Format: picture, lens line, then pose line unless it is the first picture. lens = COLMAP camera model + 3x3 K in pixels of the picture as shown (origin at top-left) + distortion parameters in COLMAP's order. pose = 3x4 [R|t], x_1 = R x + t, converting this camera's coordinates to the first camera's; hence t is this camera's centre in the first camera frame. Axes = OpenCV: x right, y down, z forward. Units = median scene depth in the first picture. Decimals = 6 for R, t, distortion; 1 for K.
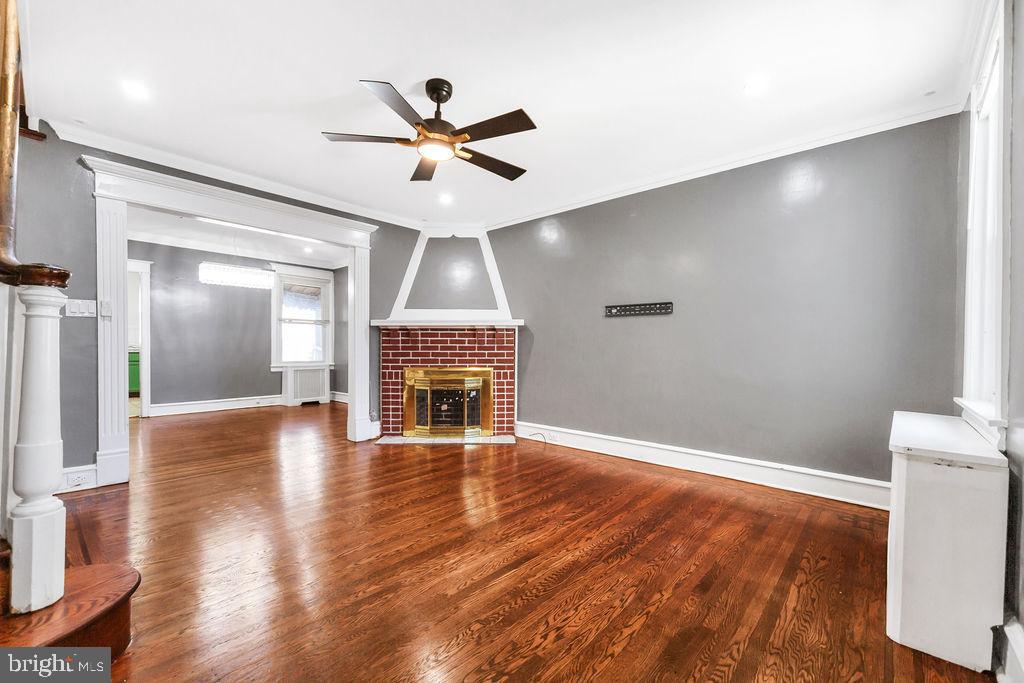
lens RADIAL K [[419.1, 0, 512.0], [0, 419.1, 341.5], [0, 0, 1]] dist [0.001784, 0.000206]
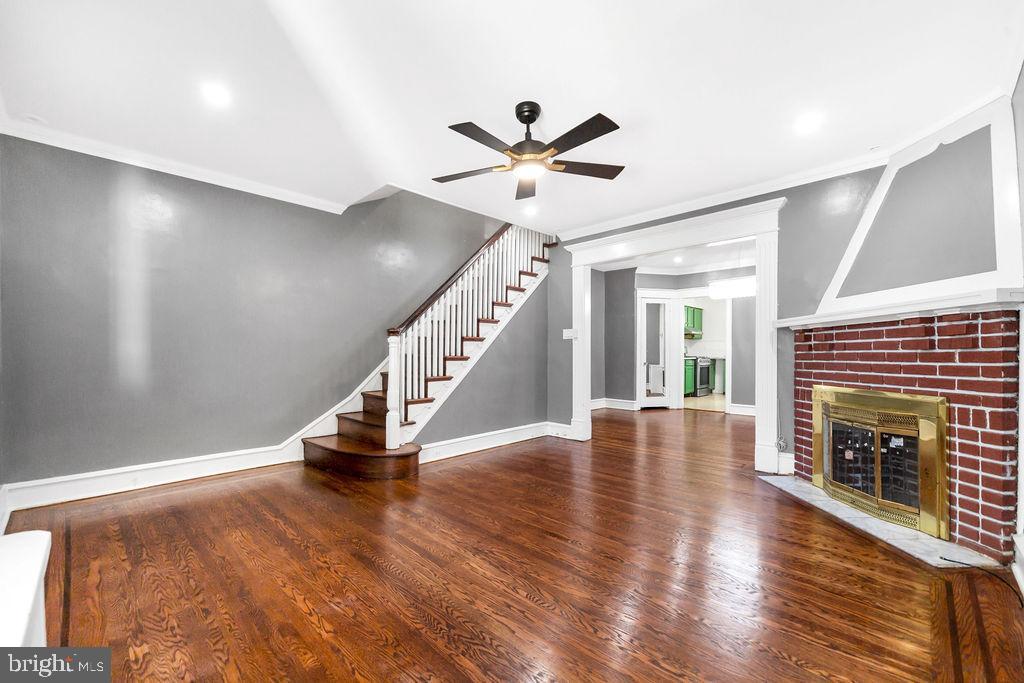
lens RADIAL K [[421.9, 0, 510.5], [0, 421.9, 347.2], [0, 0, 1]] dist [-0.001445, -0.000169]
pose [[-0.049173, -0.022424, -0.998539, 0.460238], [0.018702, 0.999552, -0.023368, 0.006793], [0.998615, -0.019824, -0.048732, 0.528825]]
